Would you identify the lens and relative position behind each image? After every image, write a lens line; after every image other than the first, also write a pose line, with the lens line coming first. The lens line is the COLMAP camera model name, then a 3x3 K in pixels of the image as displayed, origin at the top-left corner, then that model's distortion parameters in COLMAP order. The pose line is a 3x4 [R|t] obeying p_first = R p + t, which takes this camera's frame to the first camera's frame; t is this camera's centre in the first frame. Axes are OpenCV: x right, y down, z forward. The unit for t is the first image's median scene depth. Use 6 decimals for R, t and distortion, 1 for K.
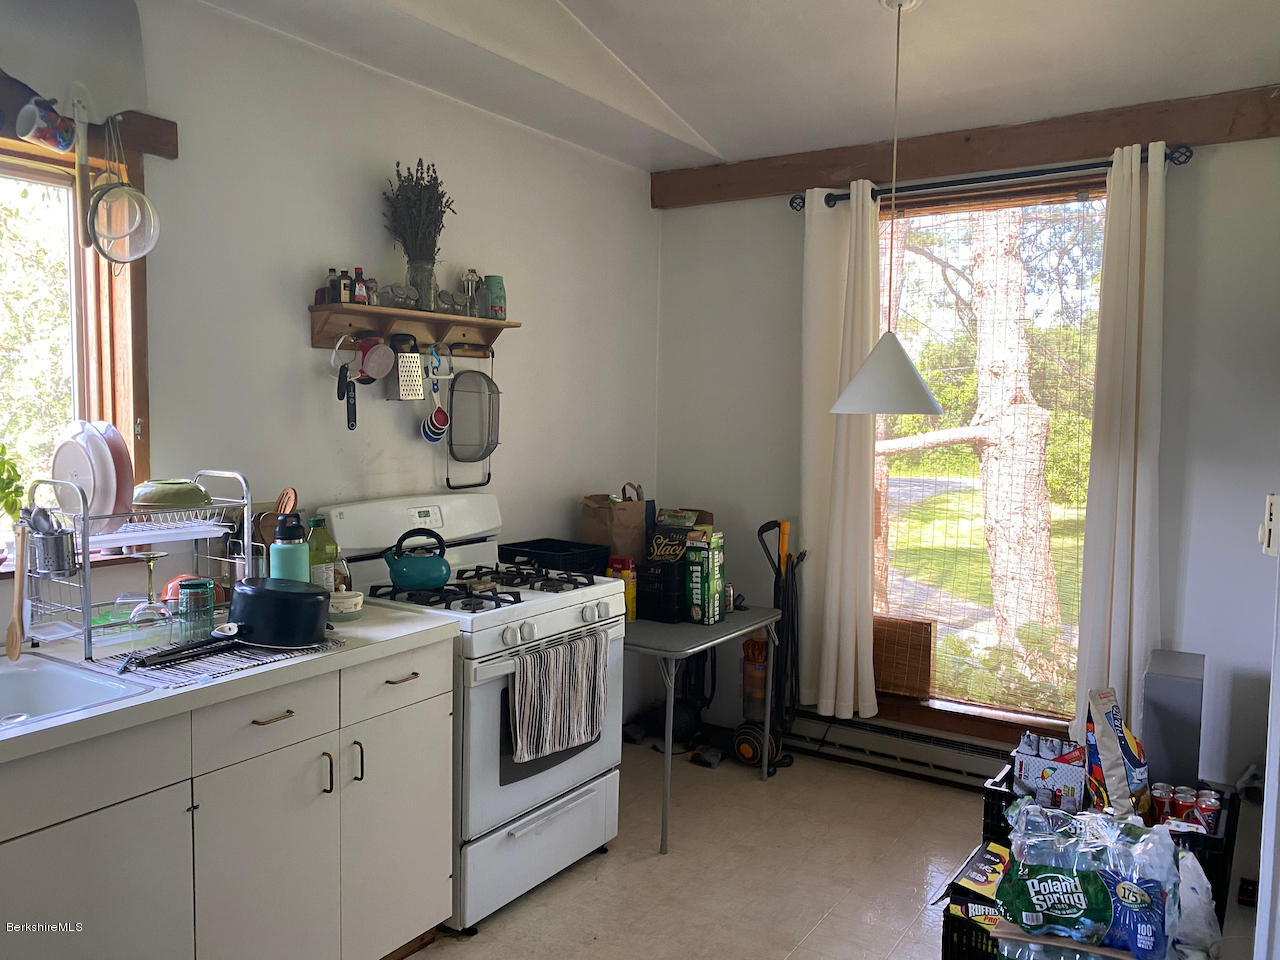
lens RADIAL K [[970.7, 0, 635.3], [0, 970.7, 468.2], [0, 0, 1]] dist [0.049935, -0.074205]
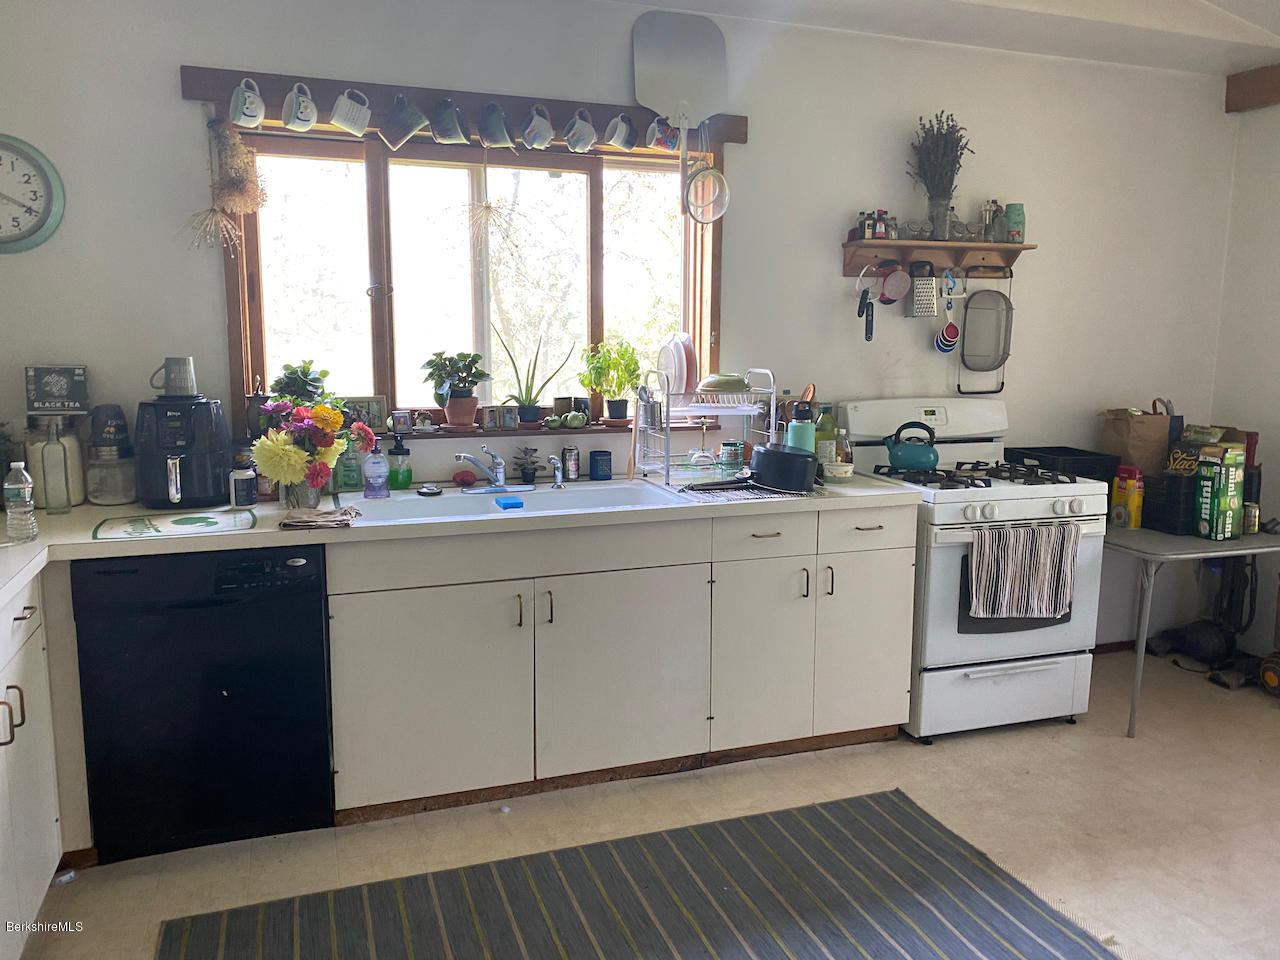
lens RADIAL K [[970.7, 0, 645.2], [0, 970.7, 467.3], [0, 0, 1]] dist [0.049935, -0.074205]
pose [[0.799736, 0.081020, -0.594860, 0.242356], [-0.036262, 0.995562, 0.086845, 0.024362], [0.599256, -0.047882, 0.799124, -0.190029]]
